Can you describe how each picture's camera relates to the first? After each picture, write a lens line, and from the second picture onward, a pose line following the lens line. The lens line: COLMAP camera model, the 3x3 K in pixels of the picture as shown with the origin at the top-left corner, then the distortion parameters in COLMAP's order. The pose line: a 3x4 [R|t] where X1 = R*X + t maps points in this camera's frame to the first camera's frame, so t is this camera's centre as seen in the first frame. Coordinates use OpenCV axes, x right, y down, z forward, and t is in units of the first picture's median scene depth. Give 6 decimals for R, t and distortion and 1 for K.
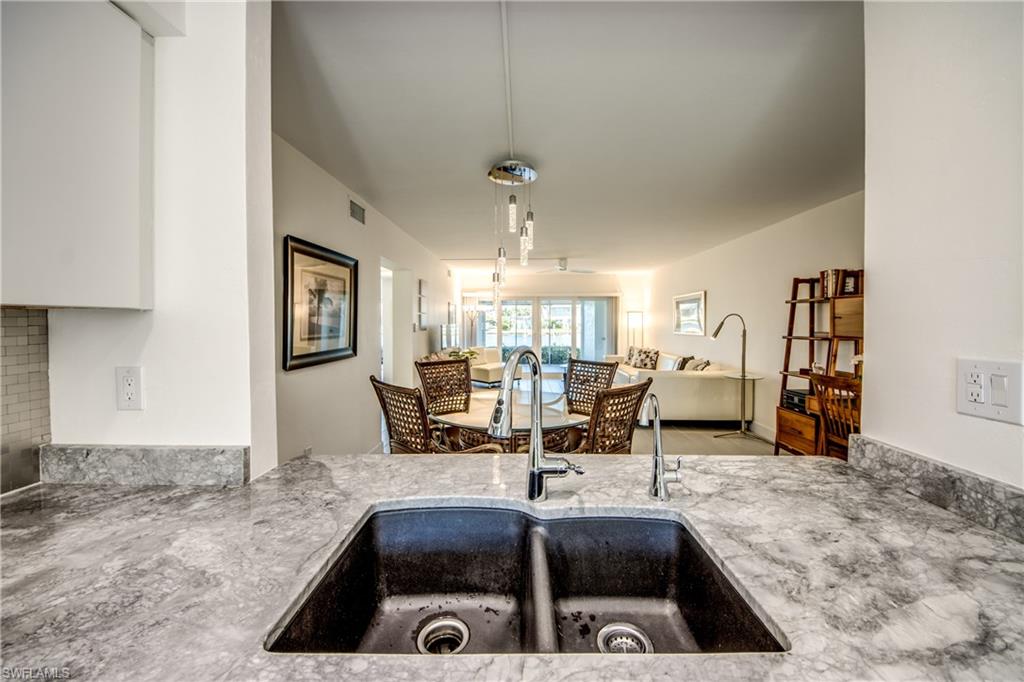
lens RADIAL K [[385.0, 0, 504.8], [0, 385.0, 330.4], [0, 0, 1]] dist [0.001067, -0.011868]
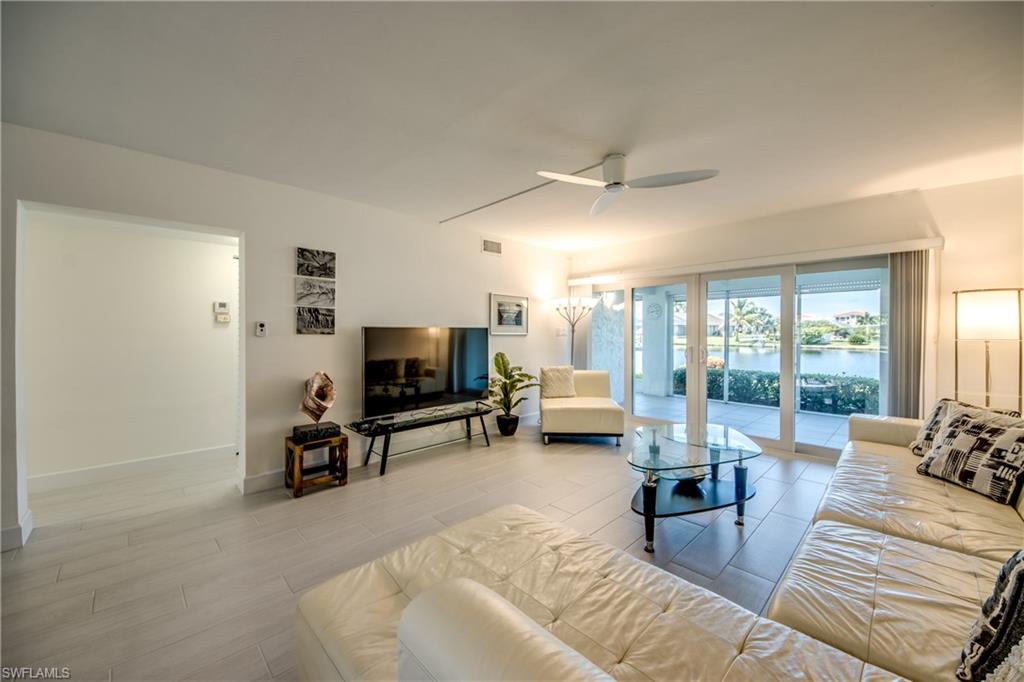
lens RADIAL K [[372.1, 0, 512.0], [0, 372.1, 341.0], [0, 0, 1]] dist [0.015066, -0.015396]
pose [[0.710574, 0.023000, -0.703247, 0.506644], [-0.021443, 0.999709, 0.011030, -0.001267], [0.703296, 0.007242, 0.710860, 0.950598]]
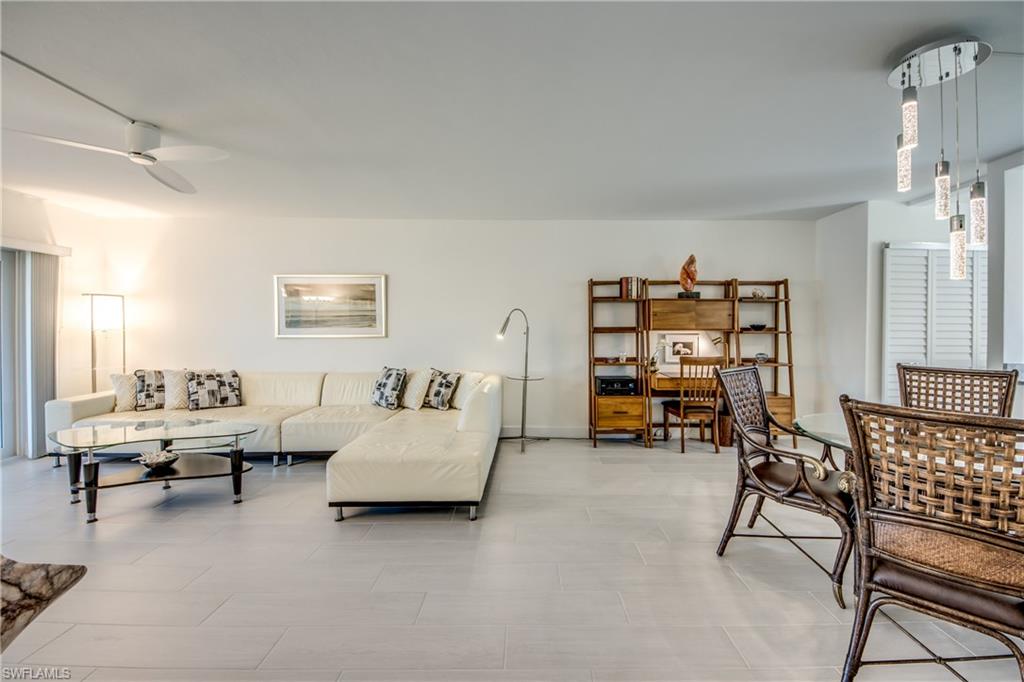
lens RADIAL K [[419.5, 0, 545.3], [0, 419.5, 327.5], [0, 0, 1]] dist [0.001574, -0.009385]
pose [[-0.070780, 0.002901, 0.997488, -0.357580], [0.021314, 0.999772, -0.001396, 0.003632], [-0.997264, 0.021161, -0.070825, 0.971889]]
